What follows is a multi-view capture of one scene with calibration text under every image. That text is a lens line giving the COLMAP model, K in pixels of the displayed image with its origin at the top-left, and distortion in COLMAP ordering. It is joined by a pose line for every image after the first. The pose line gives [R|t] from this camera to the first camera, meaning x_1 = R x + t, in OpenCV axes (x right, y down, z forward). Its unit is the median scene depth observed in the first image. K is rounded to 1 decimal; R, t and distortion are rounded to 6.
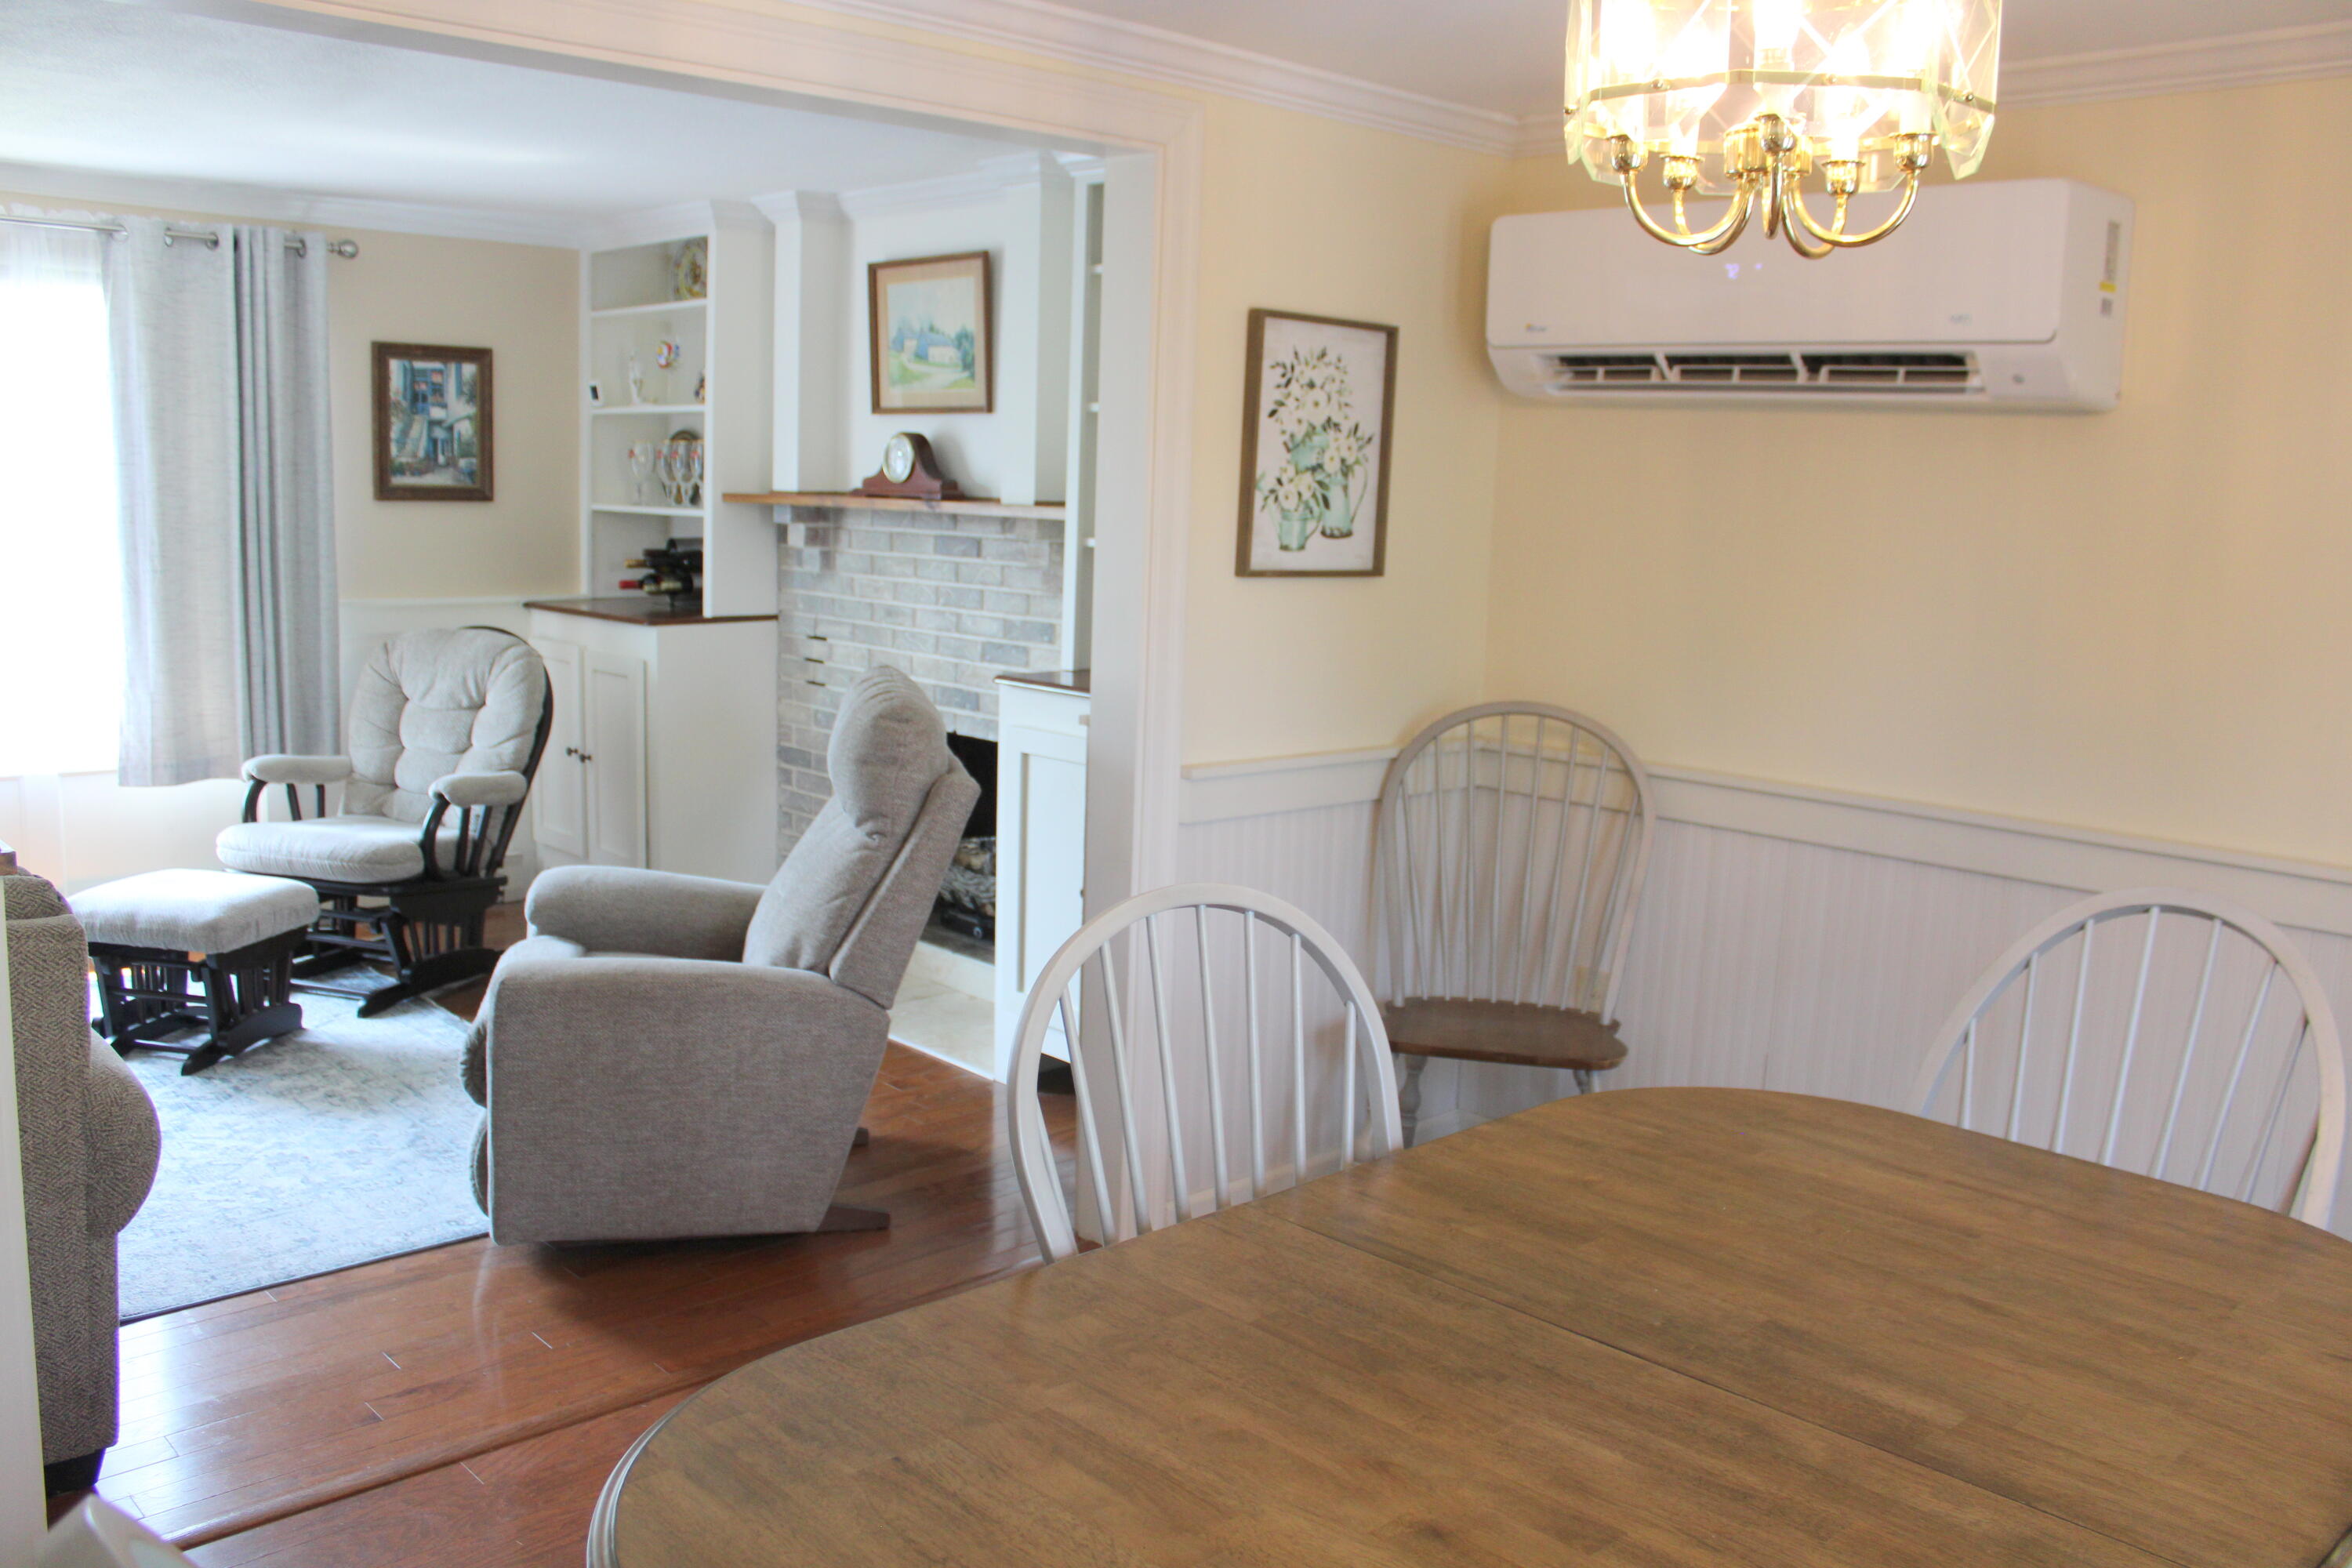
lens RADIAL K [[1944.7, 0, 1198.7], [0, 1944.7, 793.1], [0, 0, 1]] dist [-0.168637, 0.145049]
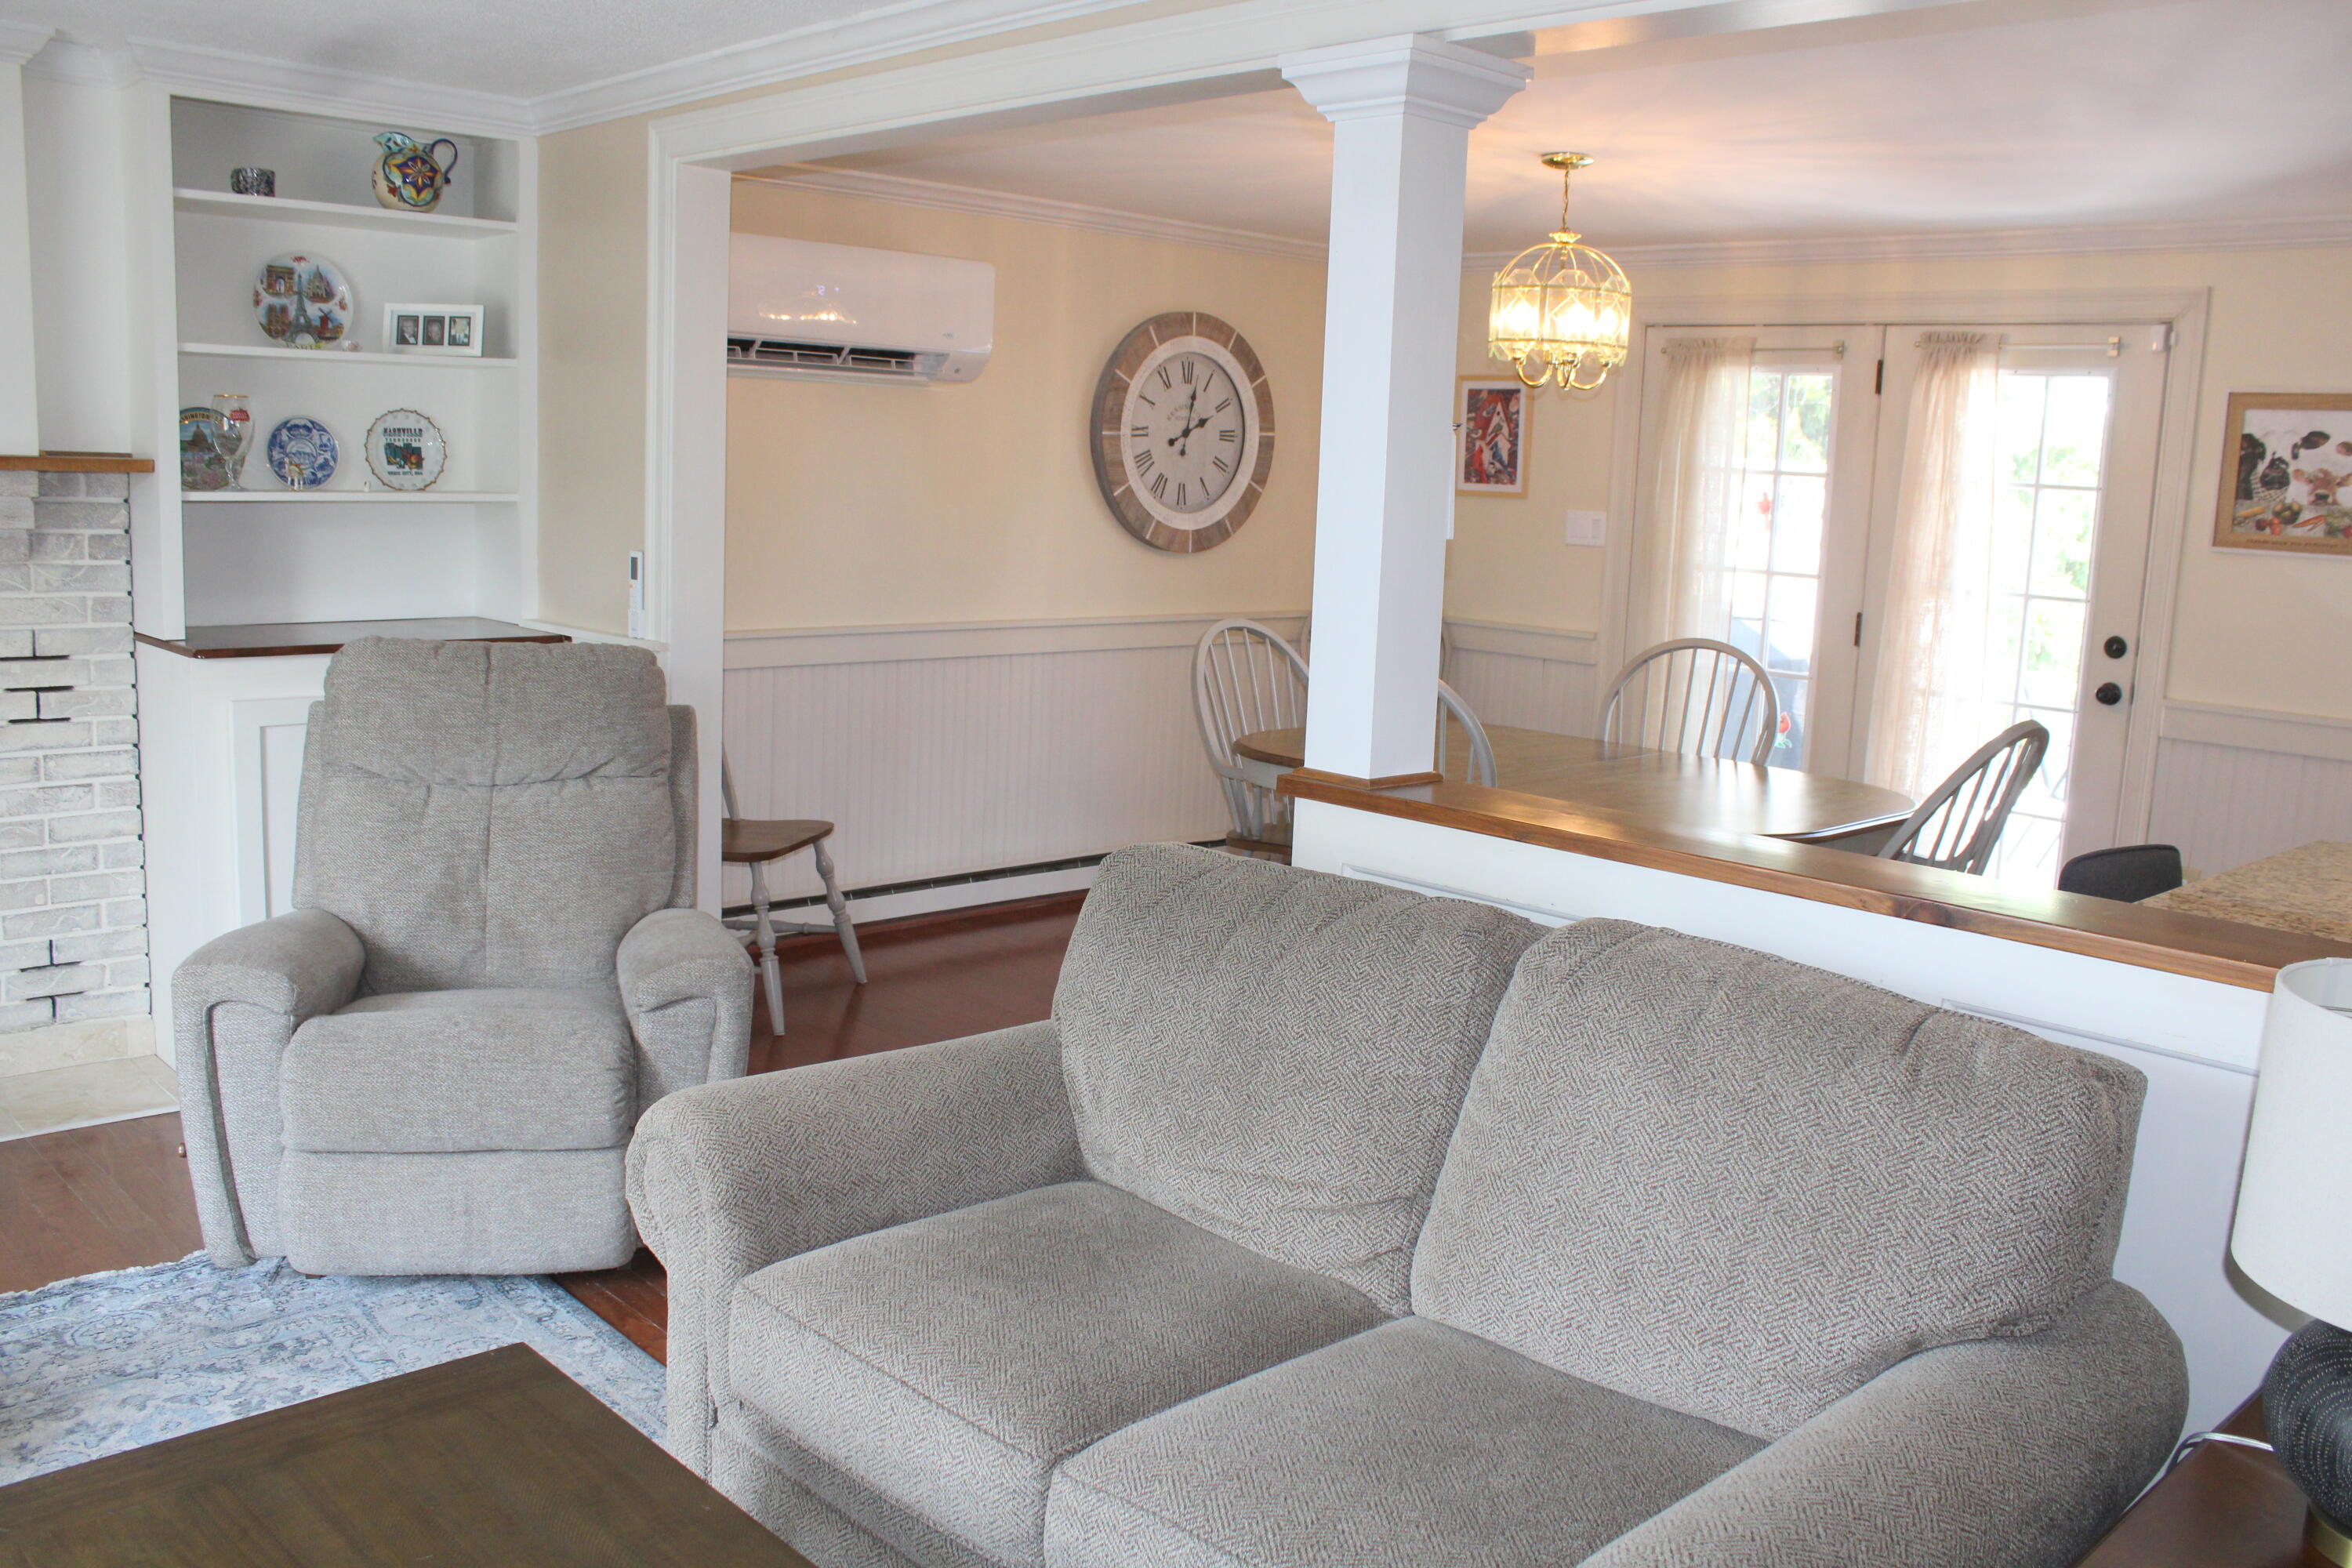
lens RADIAL K [[1944.7, 0, 1198.7], [0, 1944.7, 793.1], [0, 0, 1]] dist [-0.168637, 0.145049]
pose [[0.005525, -0.199037, 0.979976, -0.804707], [0.120279, 0.973009, 0.196944, -0.093523], [-0.992725, 0.116782, 0.029316, 0.442231]]
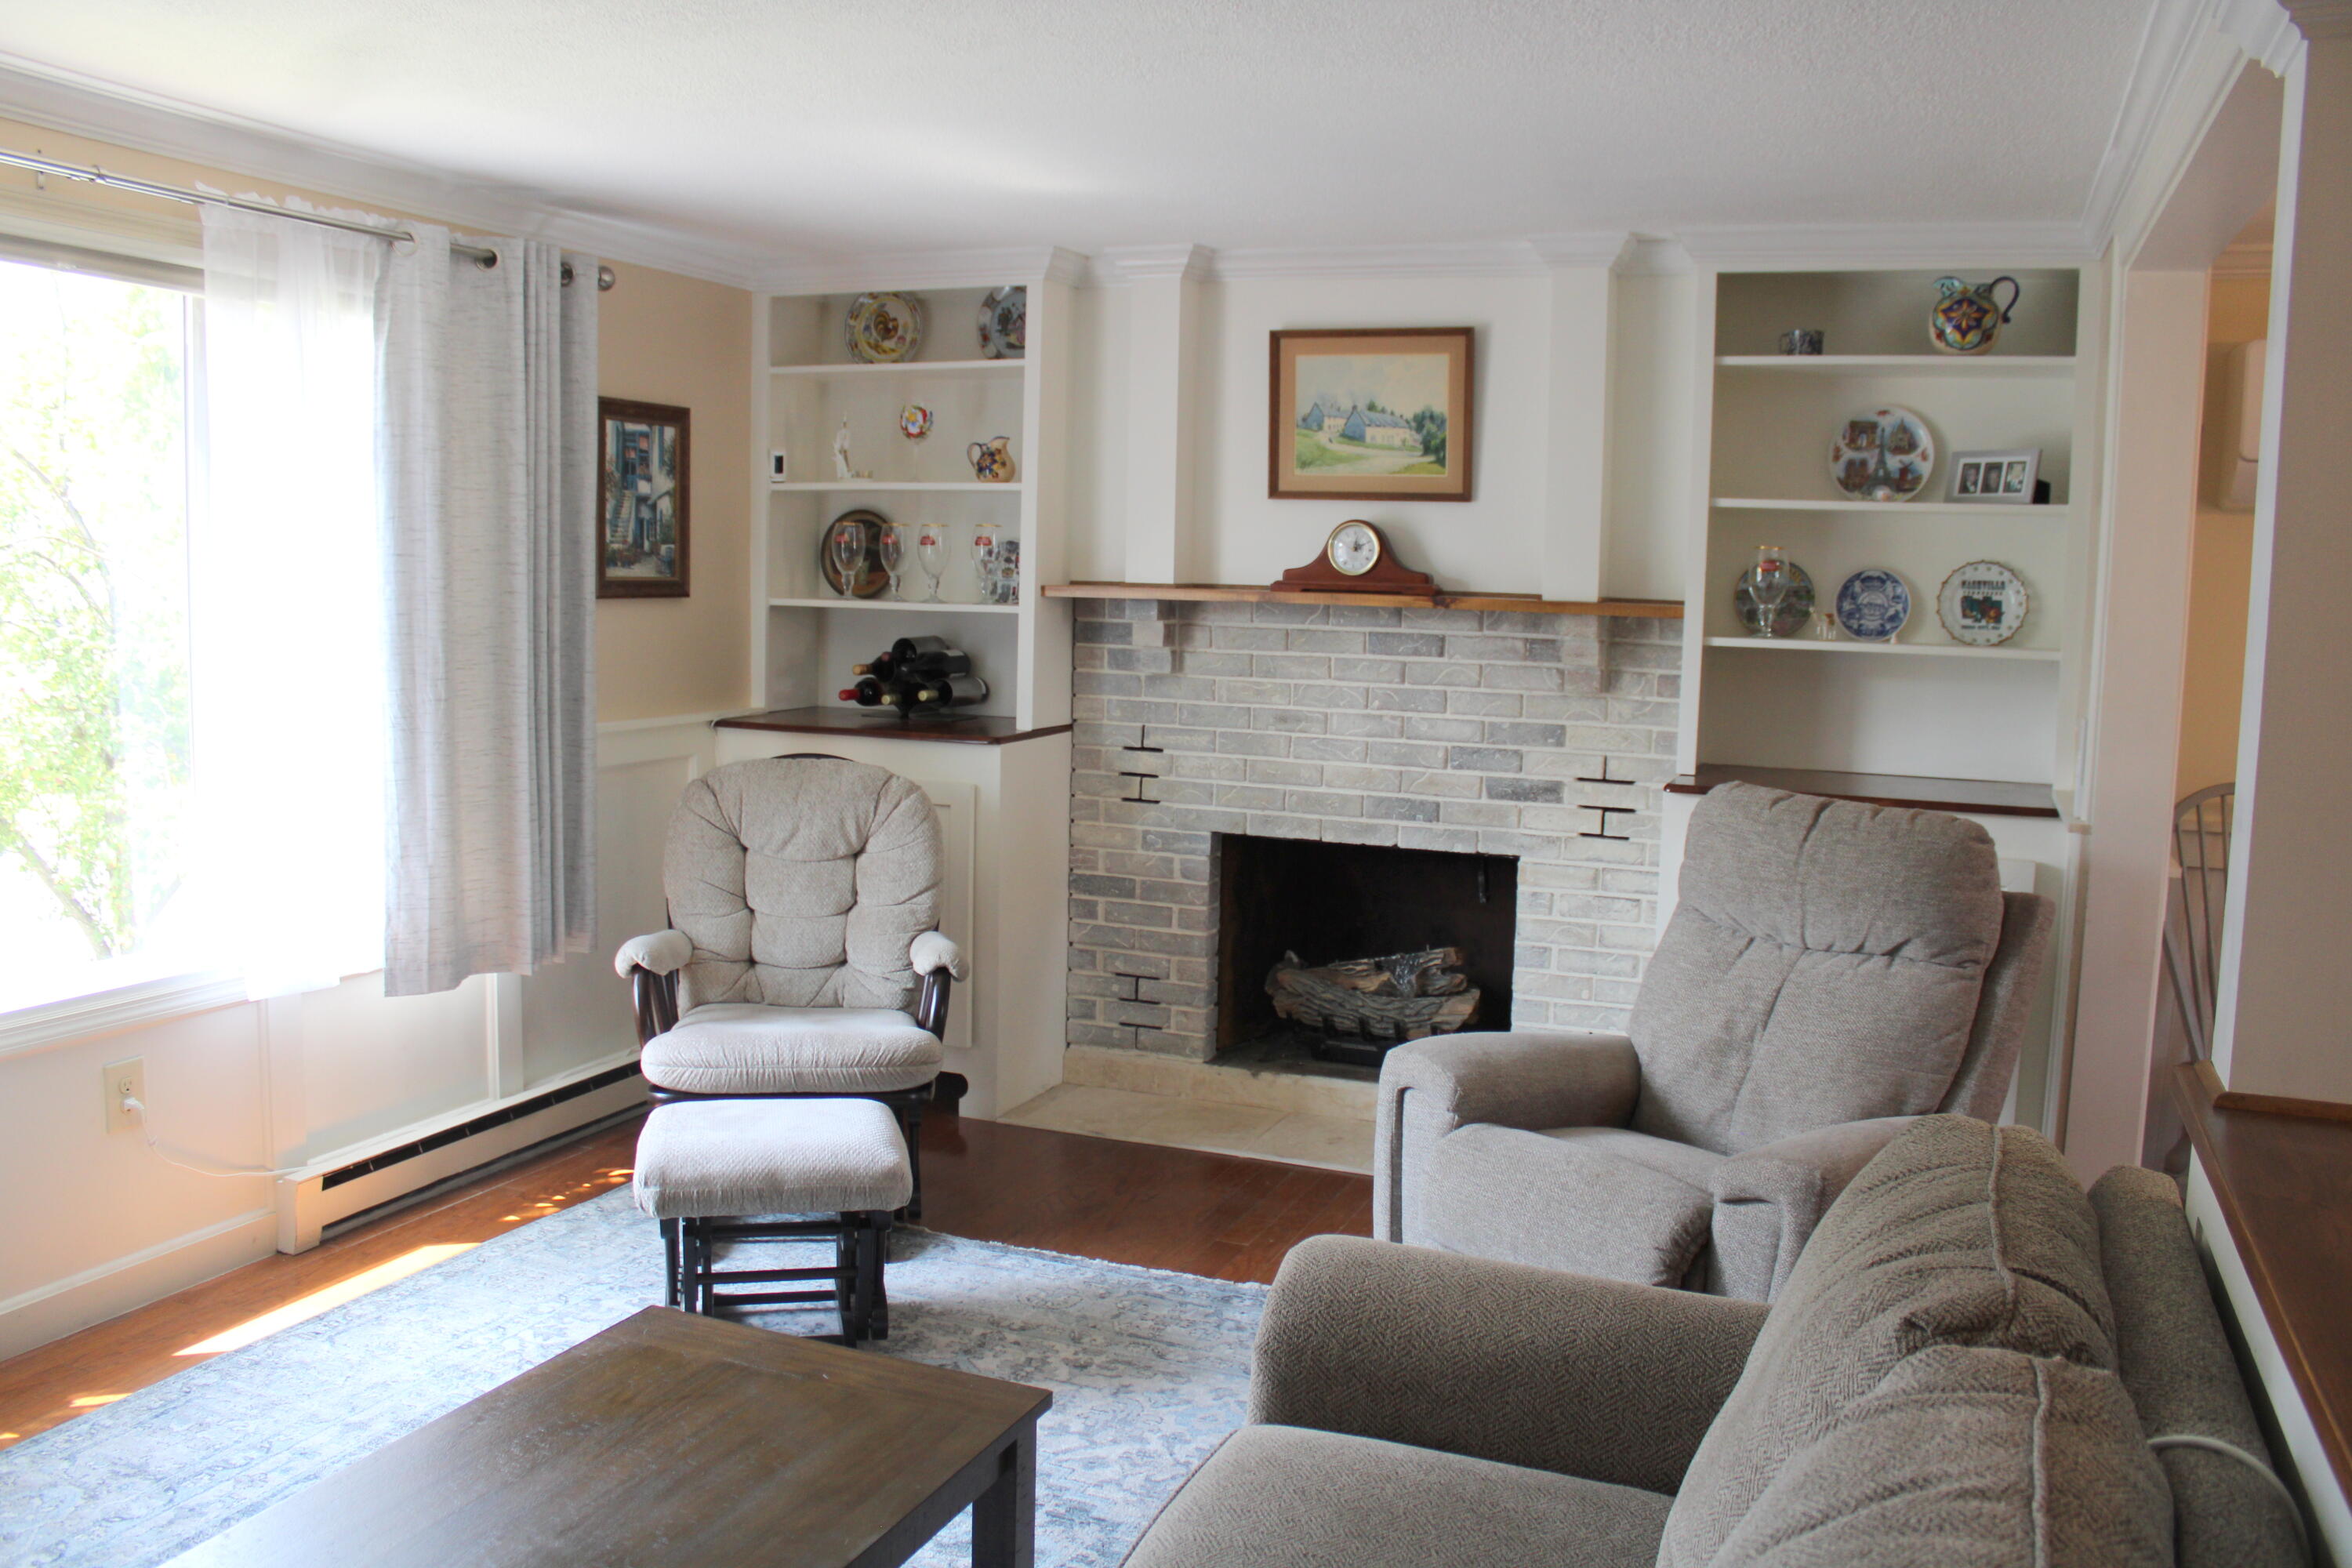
lens RADIAL K [[1958.2, 0, 1176.0], [0, 1958.2, 784.0], [0, 0, 1]] dist [-0.167114, 0.149042]
pose [[0.913997, -0.056725, 0.401737, -0.590792], [0.070837, 0.997280, -0.020346, -0.049349], [-0.399490, 0.047054, 0.915529, 0.193132]]
